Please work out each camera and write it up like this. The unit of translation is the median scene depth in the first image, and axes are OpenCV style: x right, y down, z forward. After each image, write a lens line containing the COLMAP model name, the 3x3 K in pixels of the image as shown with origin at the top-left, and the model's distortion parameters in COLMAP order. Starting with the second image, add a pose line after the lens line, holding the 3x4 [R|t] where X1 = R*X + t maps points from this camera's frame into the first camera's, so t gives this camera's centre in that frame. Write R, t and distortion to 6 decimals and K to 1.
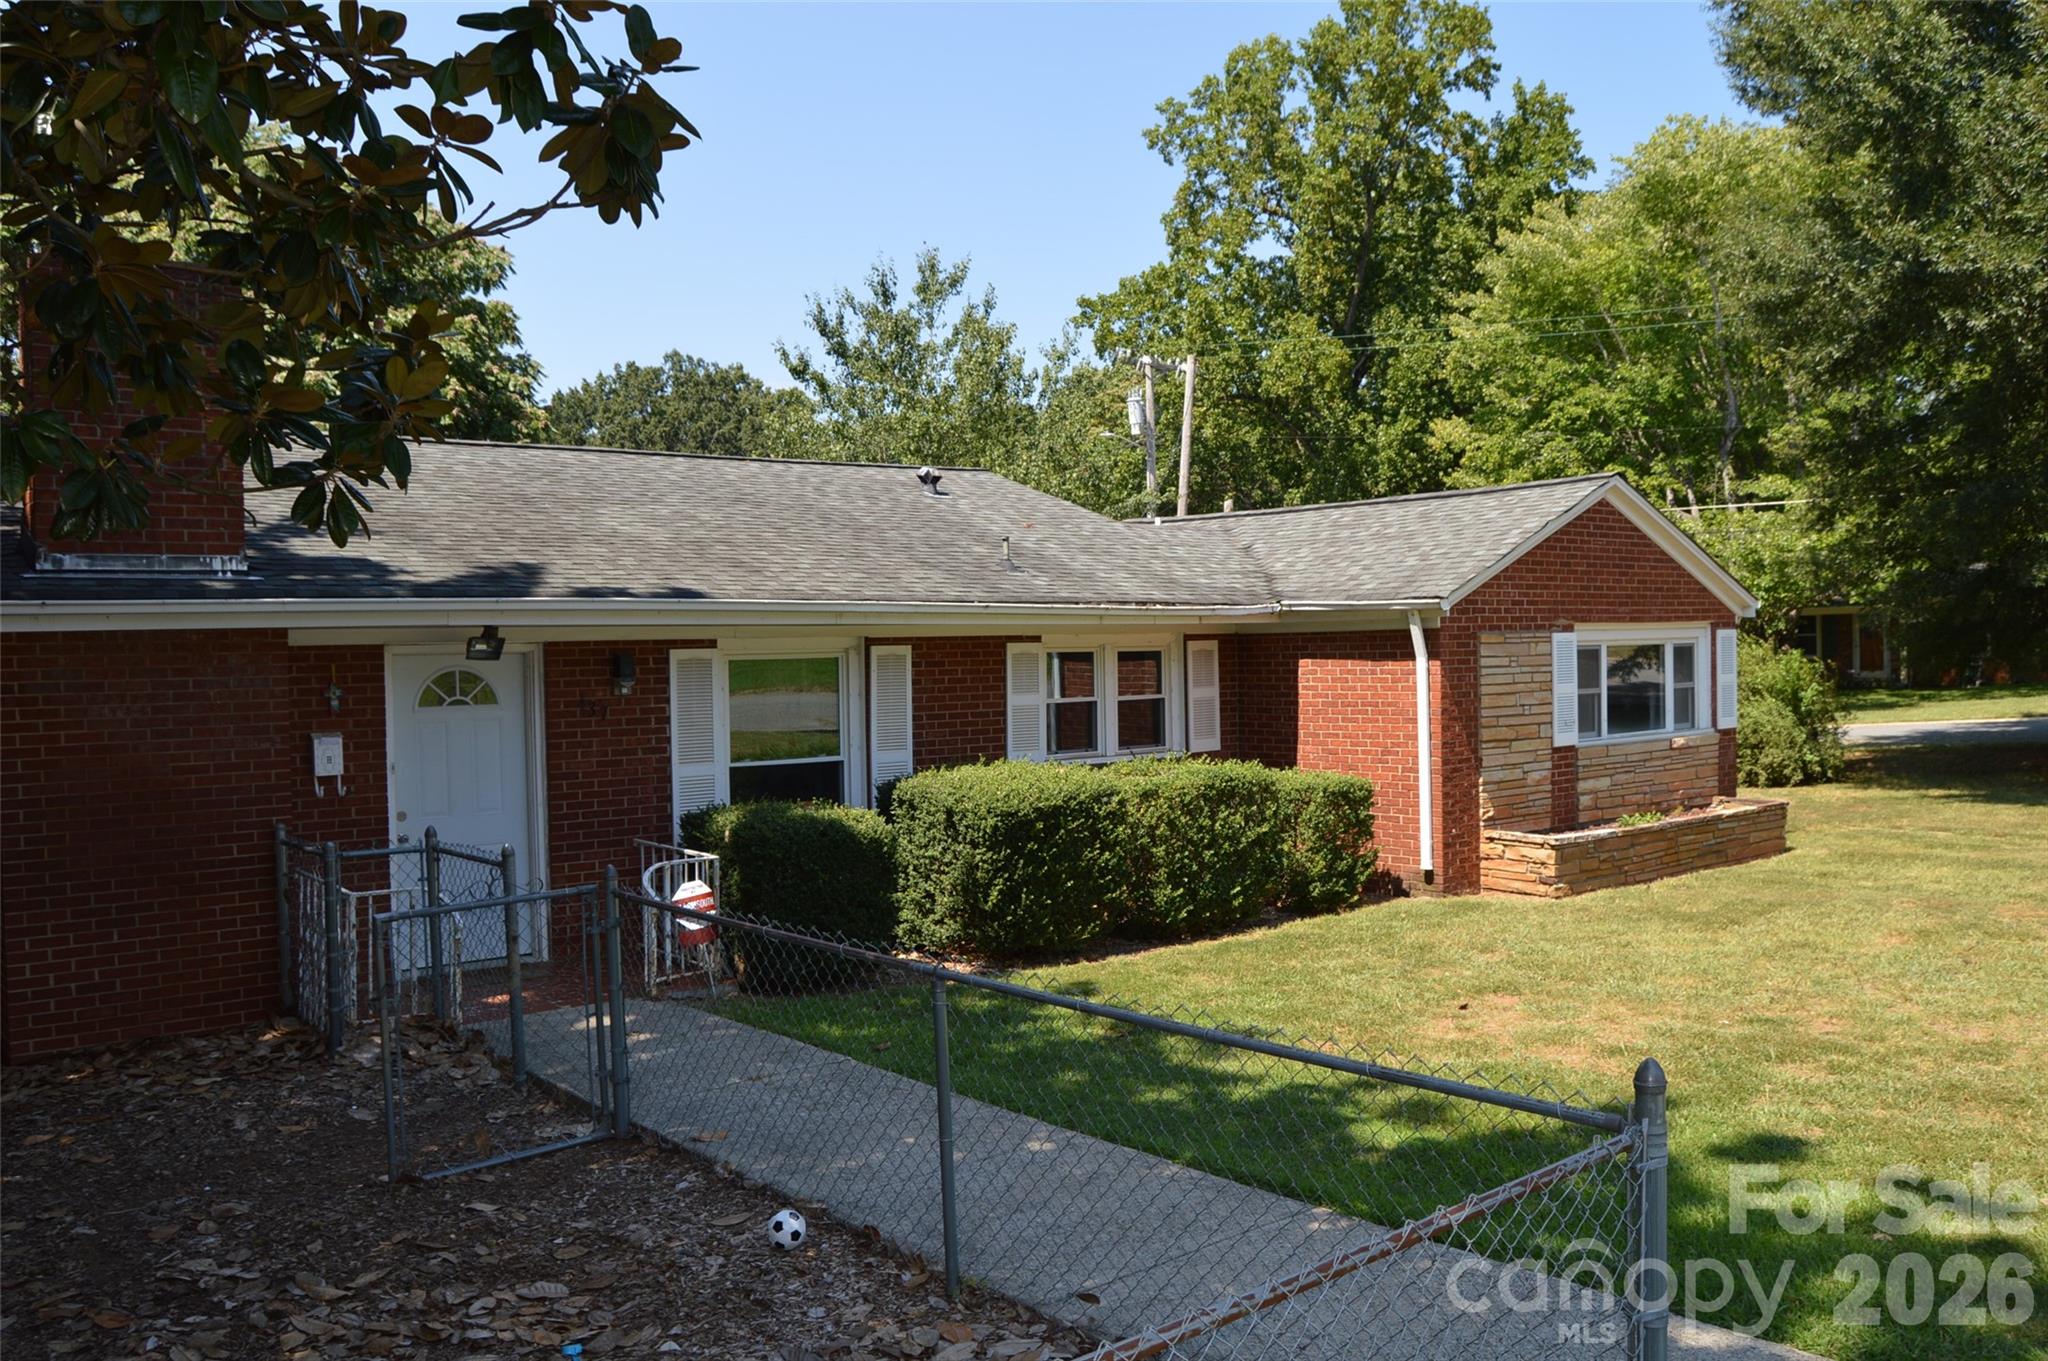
lens RADIAL K [[1622.0, 0, 1031.9], [0, 1622.0, 668.7], [0, 0, 1]] dist [-0.097809, 0.051670]
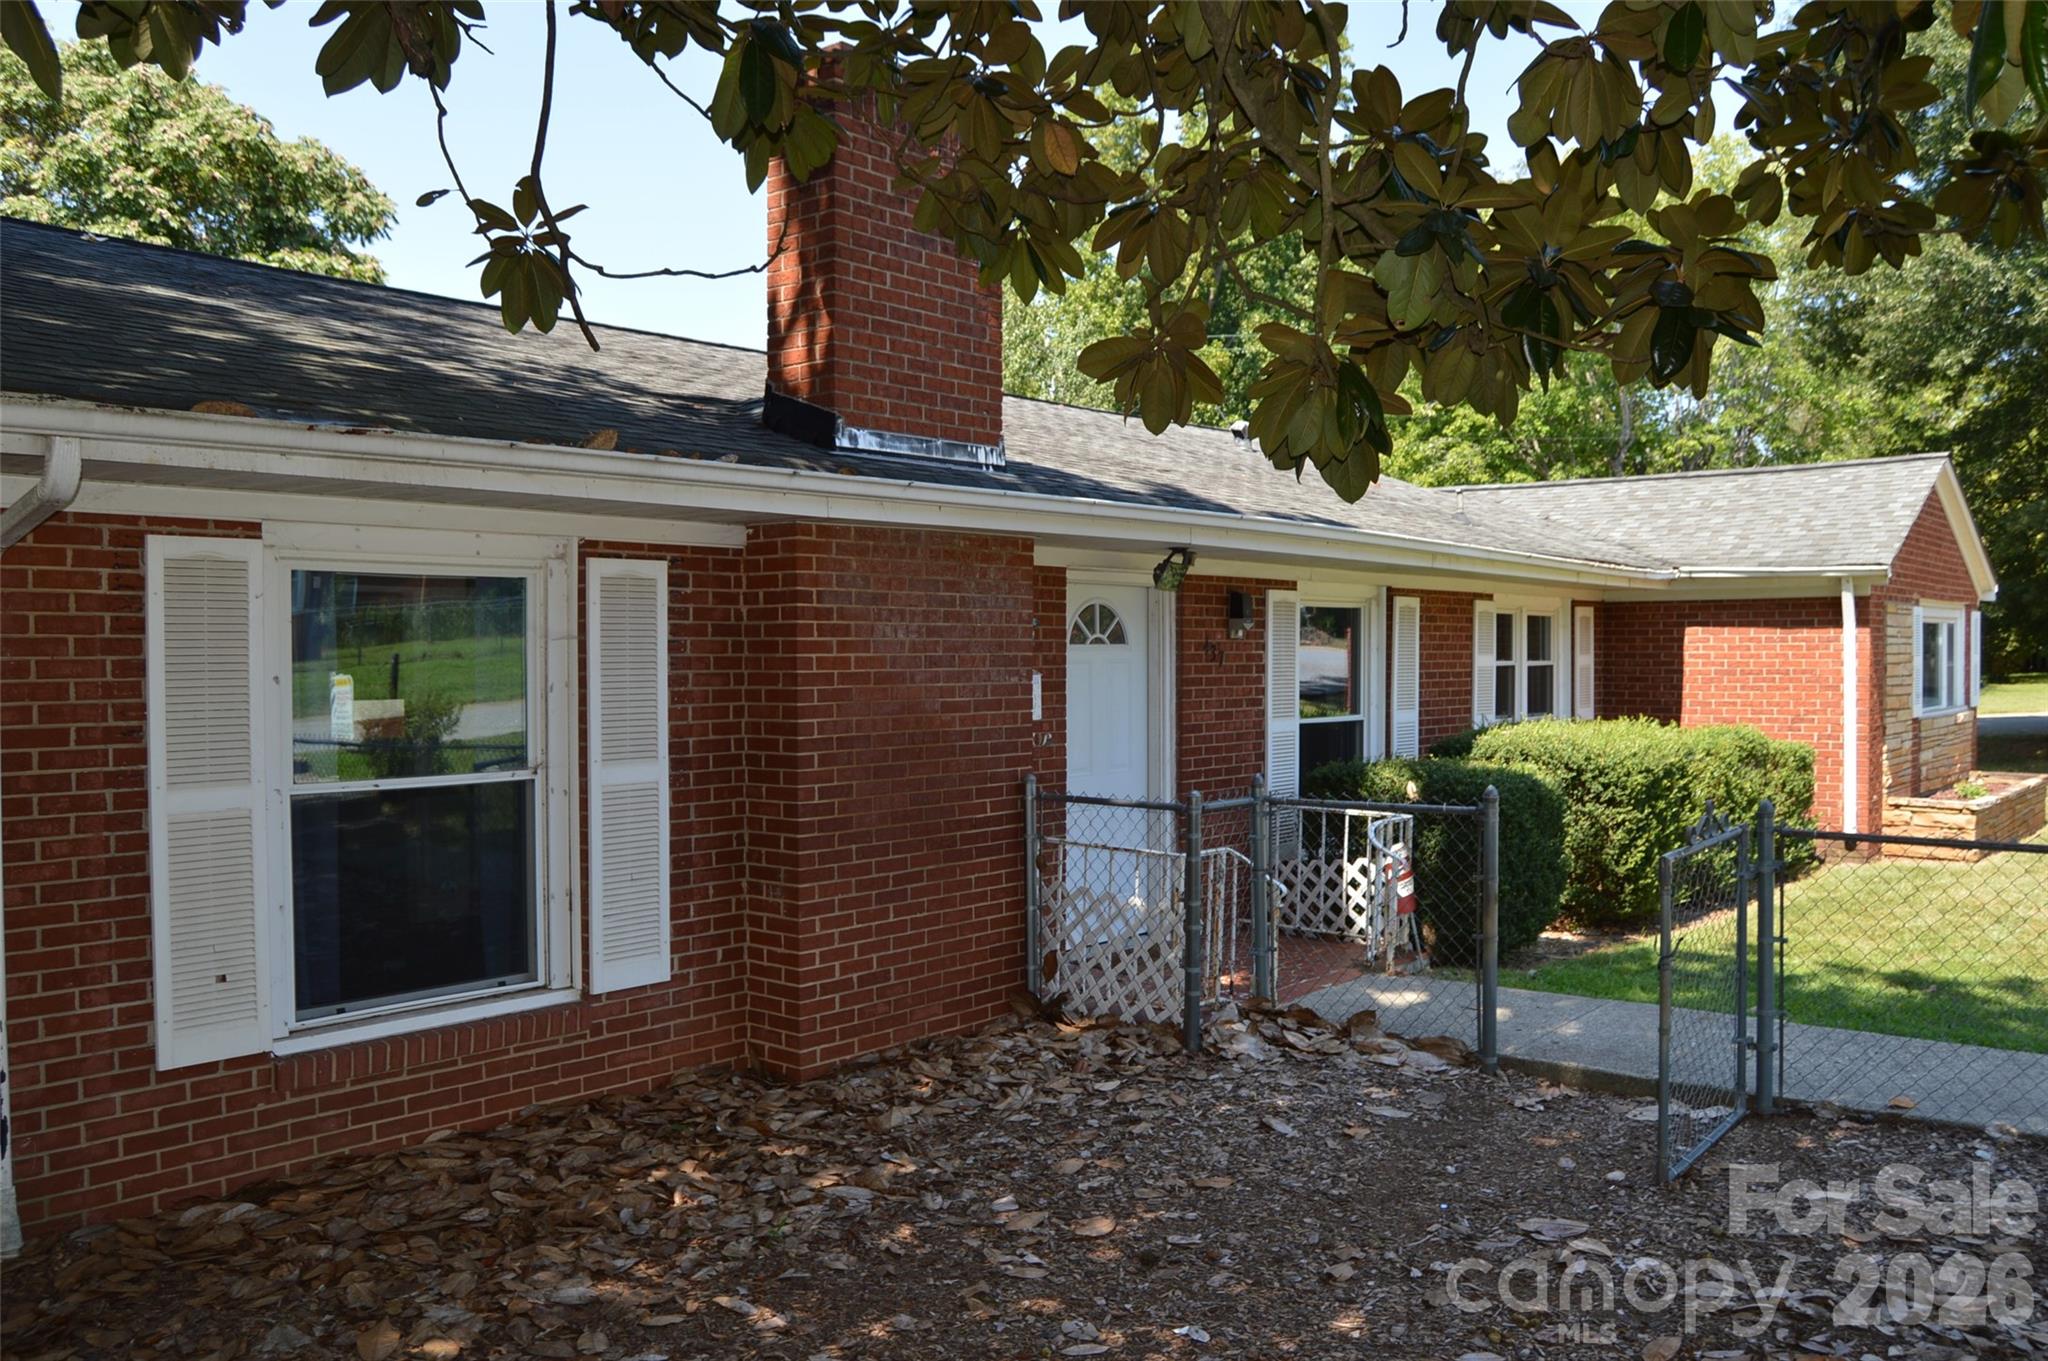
lens RADIAL K [[1622.0, 0, 1031.9], [0, 1622.0, 668.7], [0, 0, 1]] dist [-0.097809, 0.051670]
pose [[0.982871, 0.014516, 0.183720, -0.444542], [-0.013683, 0.999890, -0.005798, 0.033436], [-0.183784, 0.003185, 0.982962, 0.122720]]
